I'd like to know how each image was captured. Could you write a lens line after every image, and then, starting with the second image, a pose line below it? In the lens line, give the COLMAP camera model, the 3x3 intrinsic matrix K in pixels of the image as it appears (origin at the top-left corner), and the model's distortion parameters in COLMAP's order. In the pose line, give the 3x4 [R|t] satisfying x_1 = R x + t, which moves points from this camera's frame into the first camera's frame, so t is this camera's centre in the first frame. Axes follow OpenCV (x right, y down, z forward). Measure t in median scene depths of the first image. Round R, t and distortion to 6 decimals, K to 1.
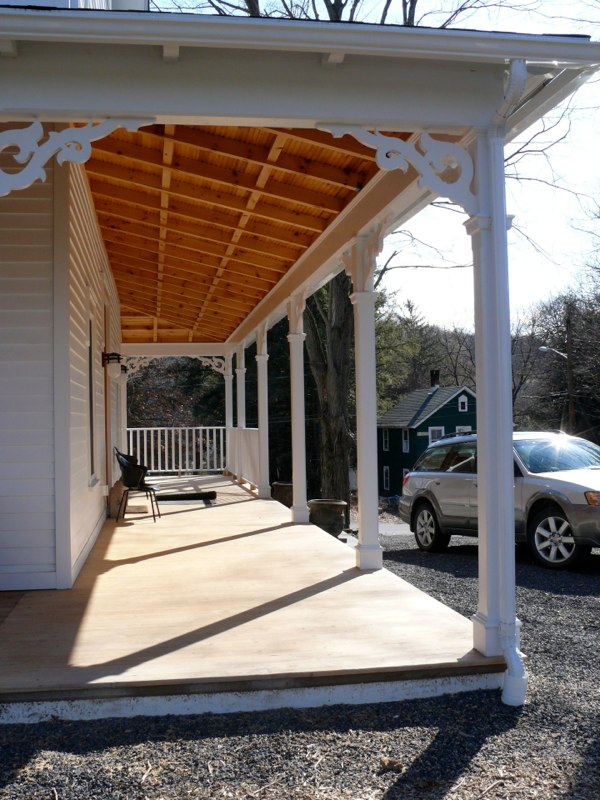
lens RADIAL K [[895.9, 0, 300.0], [0, 895.9, 400.7], [0, 0, 1]] dist [-0.076342, 0.000000]
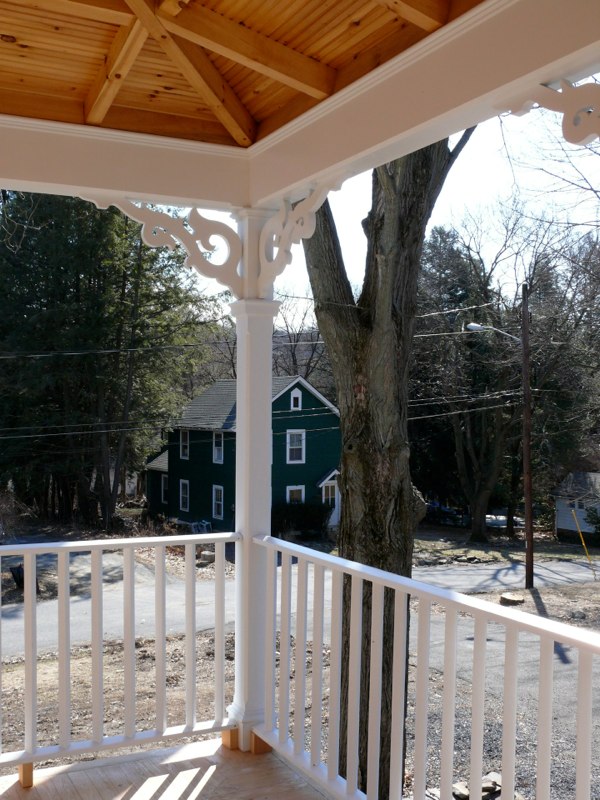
lens RADIAL K [[895.9, 0, 300.2], [0, 895.9, 401.0], [0, 0, 1]] dist [-0.076342, 0.000000]
pose [[0.952113, 0.017140, 0.305265, -0.047394], [-0.020656, 0.999752, 0.008289, -0.002040], [-0.305048, -0.014198, 0.952231, 0.272621]]
